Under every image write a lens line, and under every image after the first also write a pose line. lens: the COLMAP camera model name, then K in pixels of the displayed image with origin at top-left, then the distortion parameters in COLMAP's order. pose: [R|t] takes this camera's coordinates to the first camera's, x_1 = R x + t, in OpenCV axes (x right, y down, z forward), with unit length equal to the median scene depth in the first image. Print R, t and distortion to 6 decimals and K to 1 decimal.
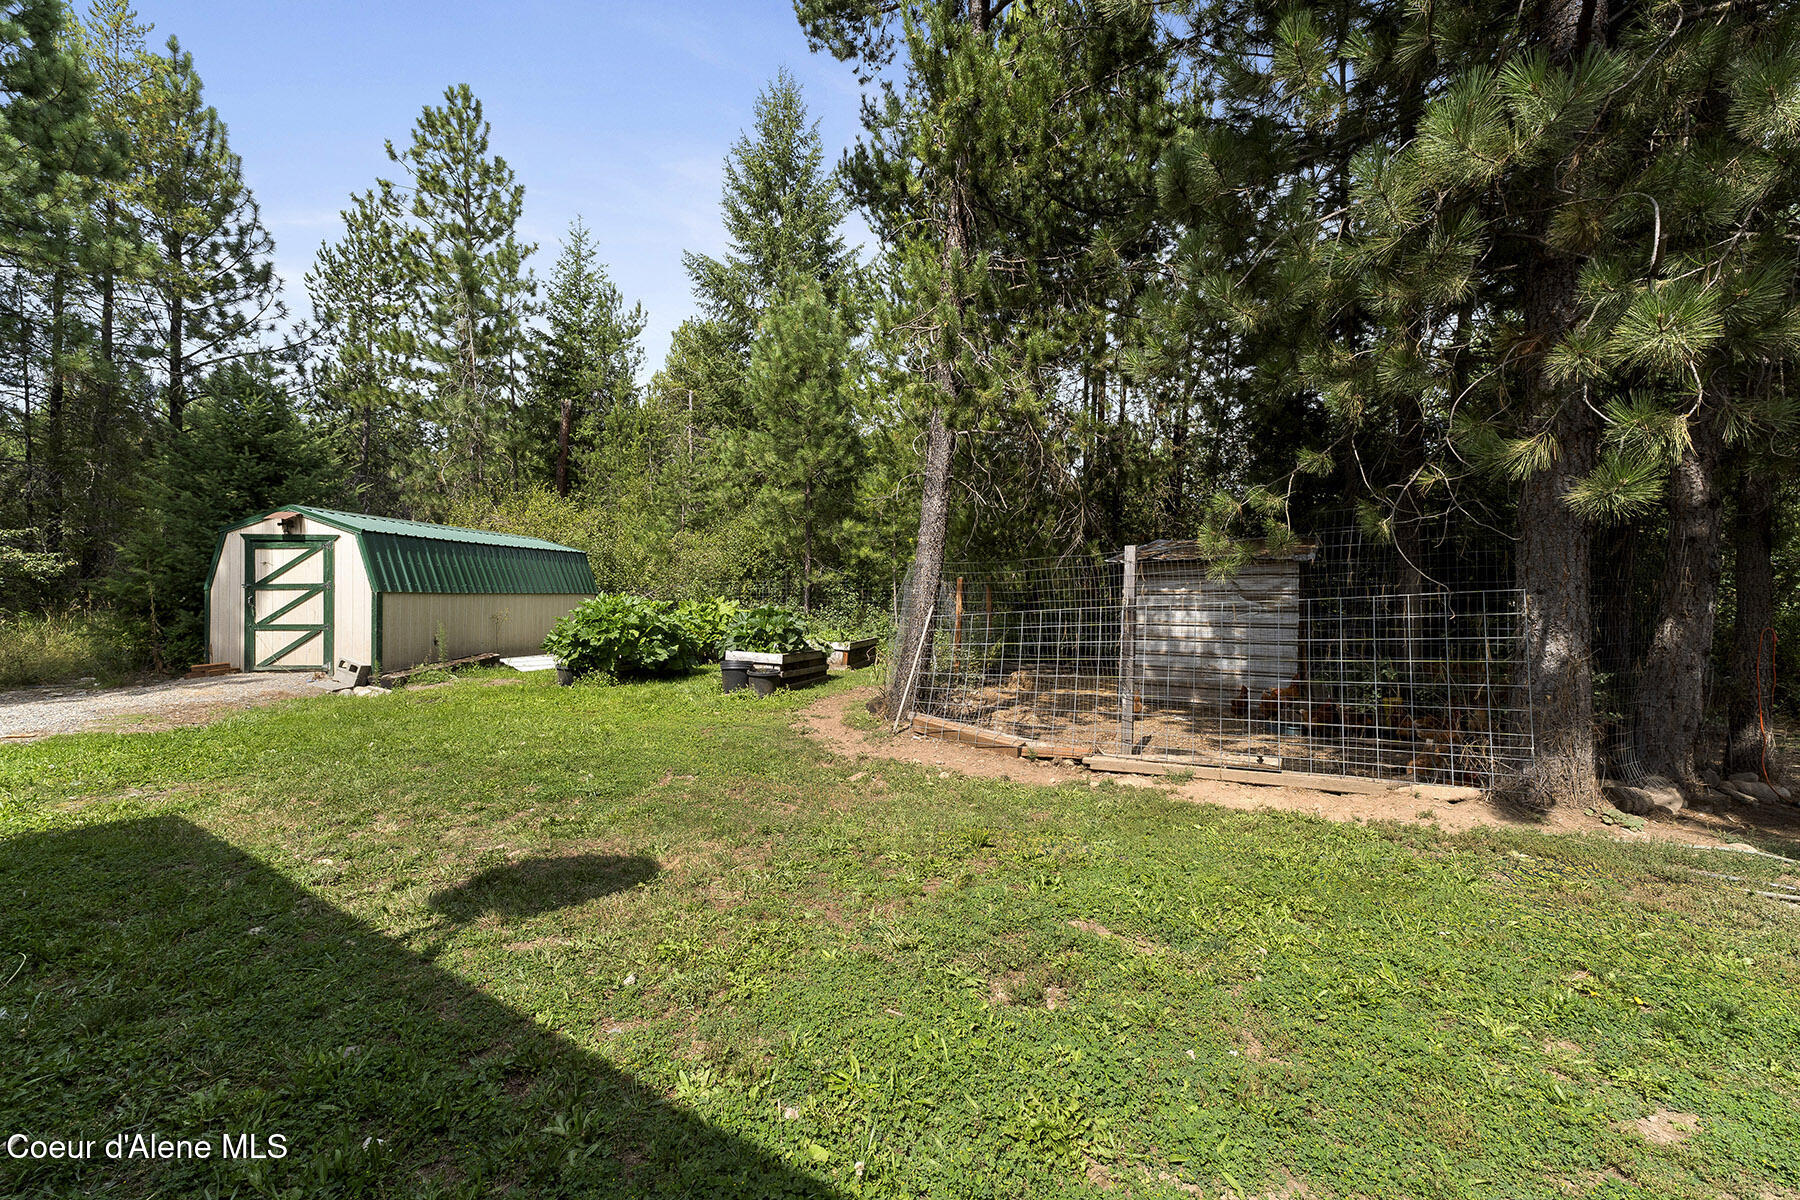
lens RADIAL K [[757.1, 0, 894.0], [0, 757.1, 596.4], [0, 0, 1]] dist [0.009129, 0.000247]
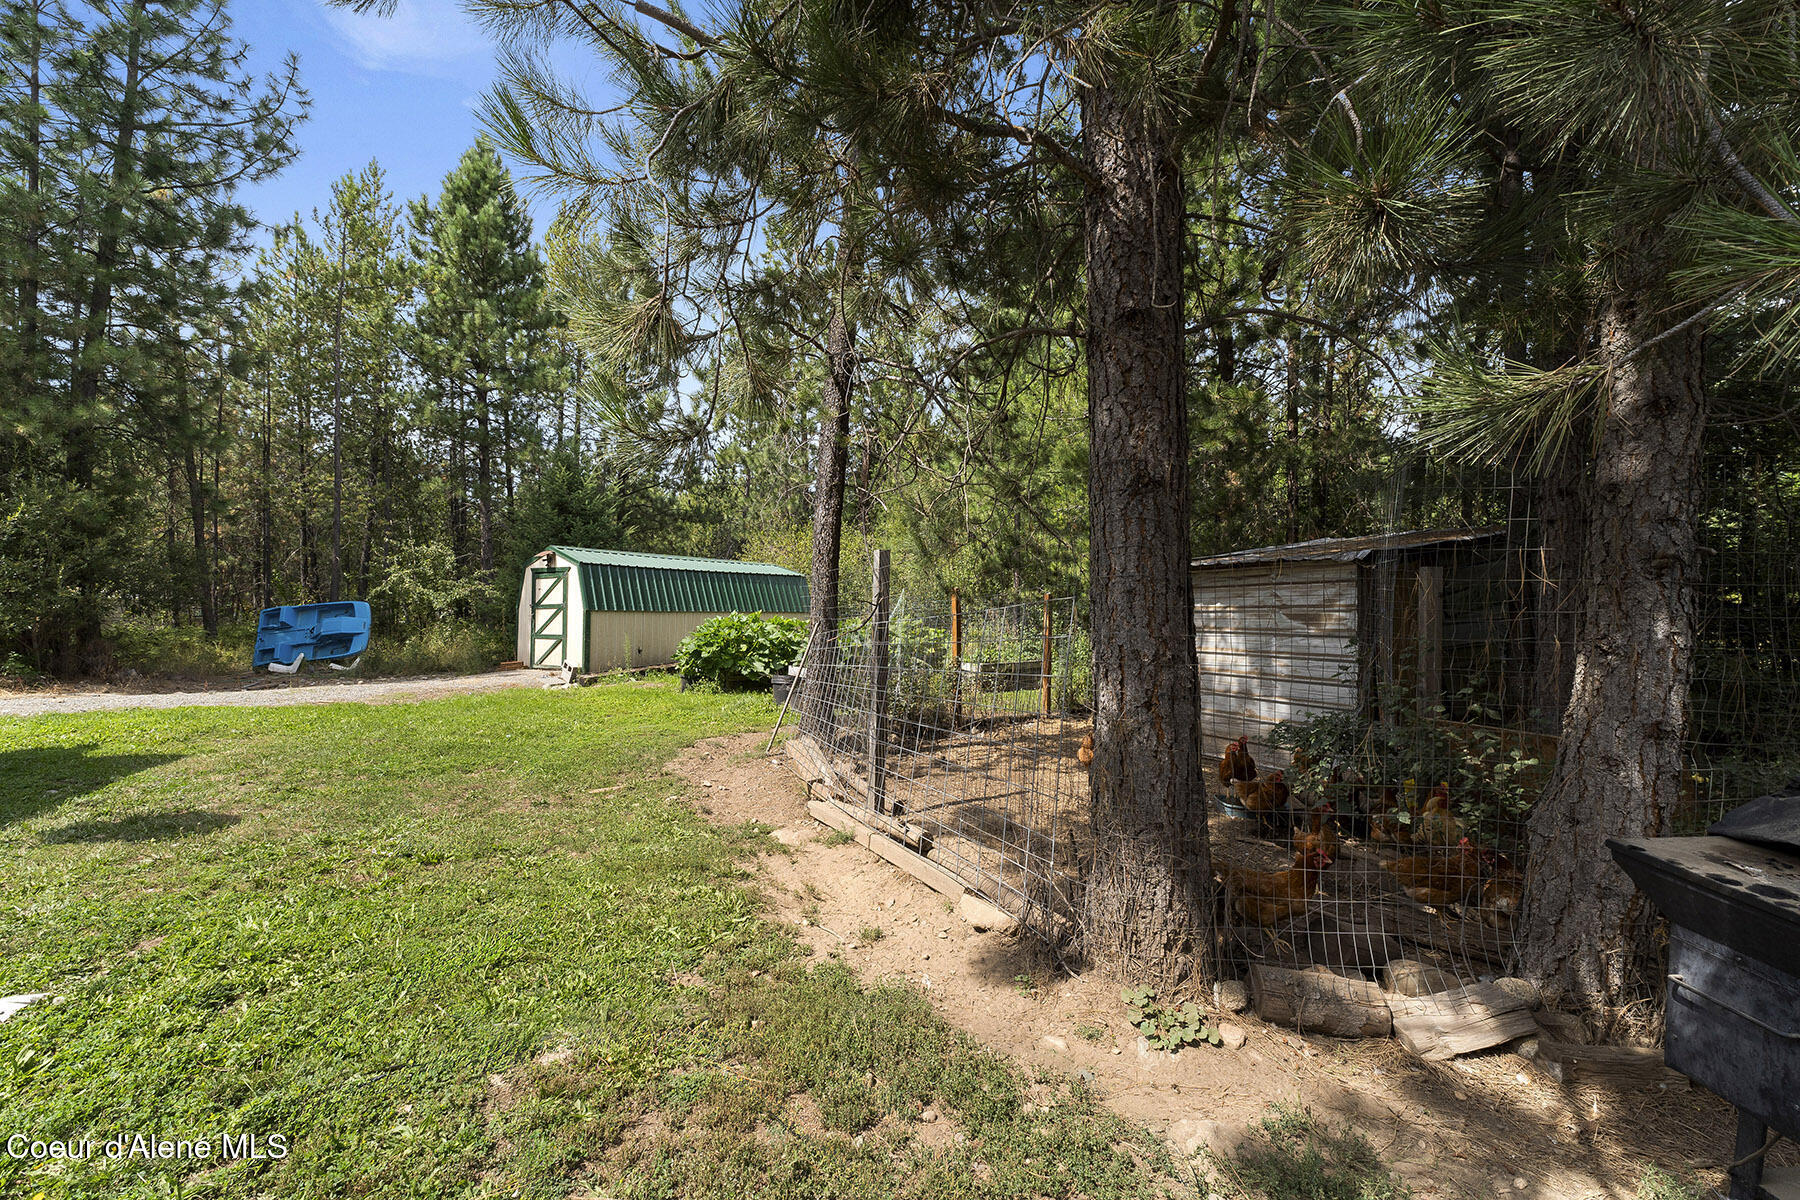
lens RADIAL K [[757.1, 0, 897.4], [0, 757.1, 603.9], [0, 0, 1]] dist [0.009129, 0.000247]
pose [[0.855377, -0.005296, -0.517980, 0.430638], [-0.003776, 0.999857, -0.016458, 0.002647], [0.517993, 0.016034, 0.855235, 0.175696]]
